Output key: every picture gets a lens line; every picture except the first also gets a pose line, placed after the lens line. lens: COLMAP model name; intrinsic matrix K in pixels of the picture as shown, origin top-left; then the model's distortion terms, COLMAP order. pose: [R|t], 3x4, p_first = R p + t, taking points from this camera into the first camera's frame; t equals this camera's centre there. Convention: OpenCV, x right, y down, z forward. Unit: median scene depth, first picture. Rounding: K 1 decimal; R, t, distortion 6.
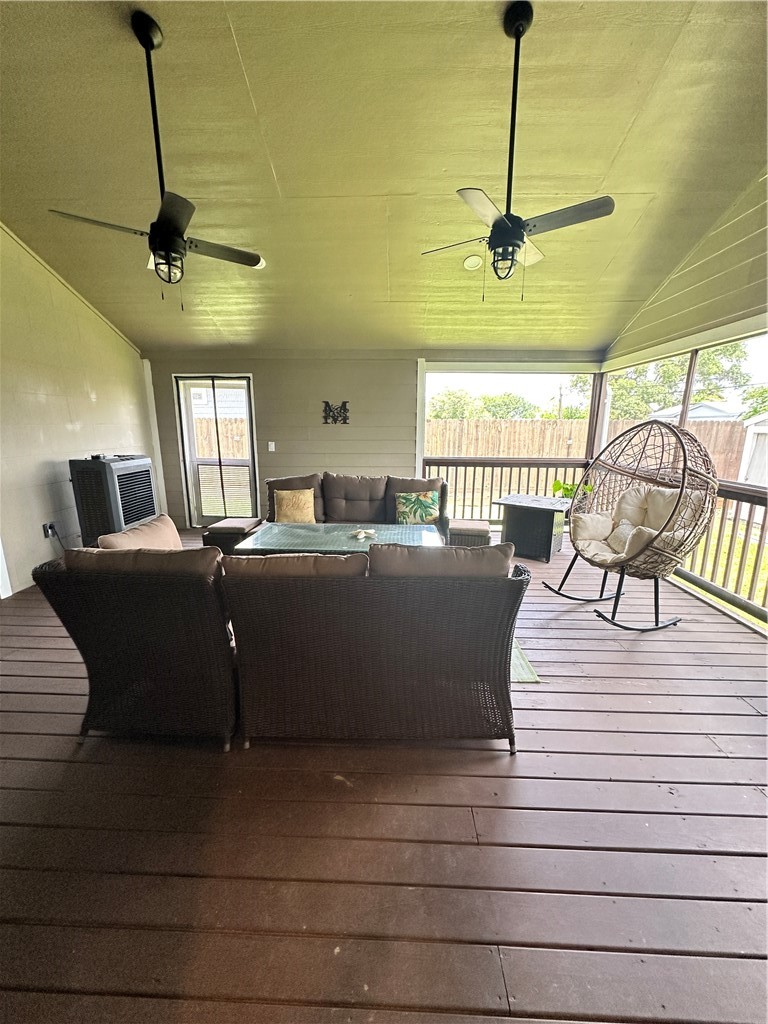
lens RADIAL K [[410.5, 0, 384.0], [0, 410.5, 516.7], [0, 0, 1]] dist [0.001027, -0.000768]
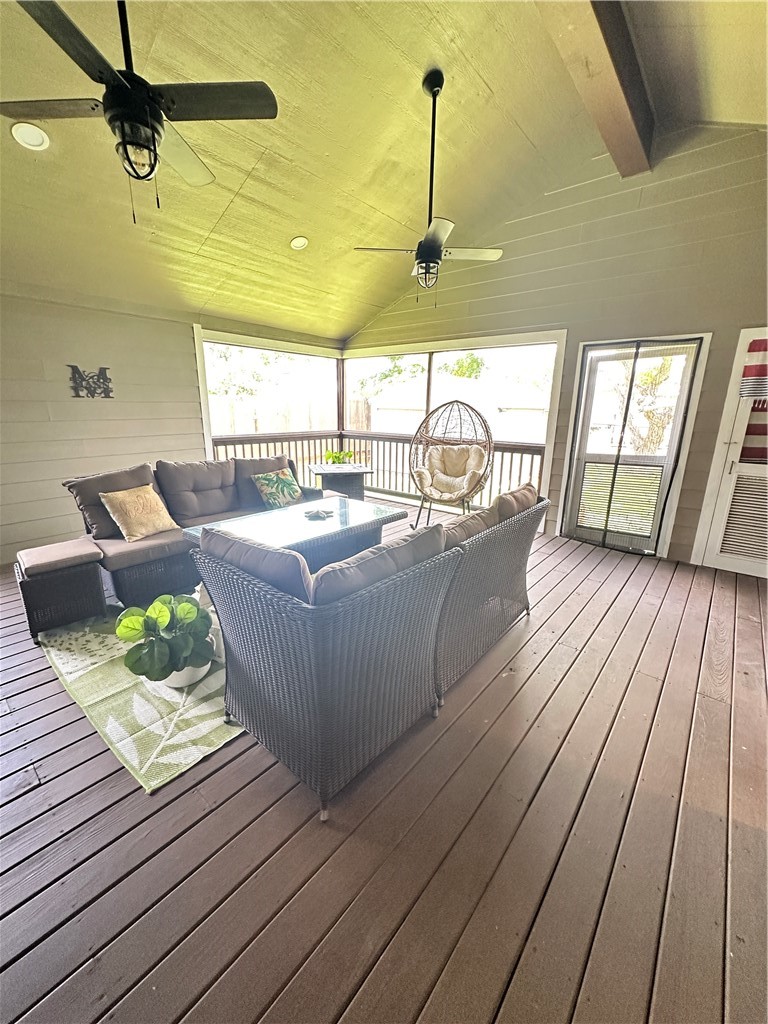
lens RADIAL K [[410.5, 0, 384.7], [0, 410.5, 510.9], [0, 0, 1]] dist [0.001027, -0.000768]
pose [[0.618547, -0.194231, 0.761363, -0.447248], [0.161168, 0.979726, 0.119001, -0.036041], [-0.769041, 0.049100, 0.637311, 0.162211]]
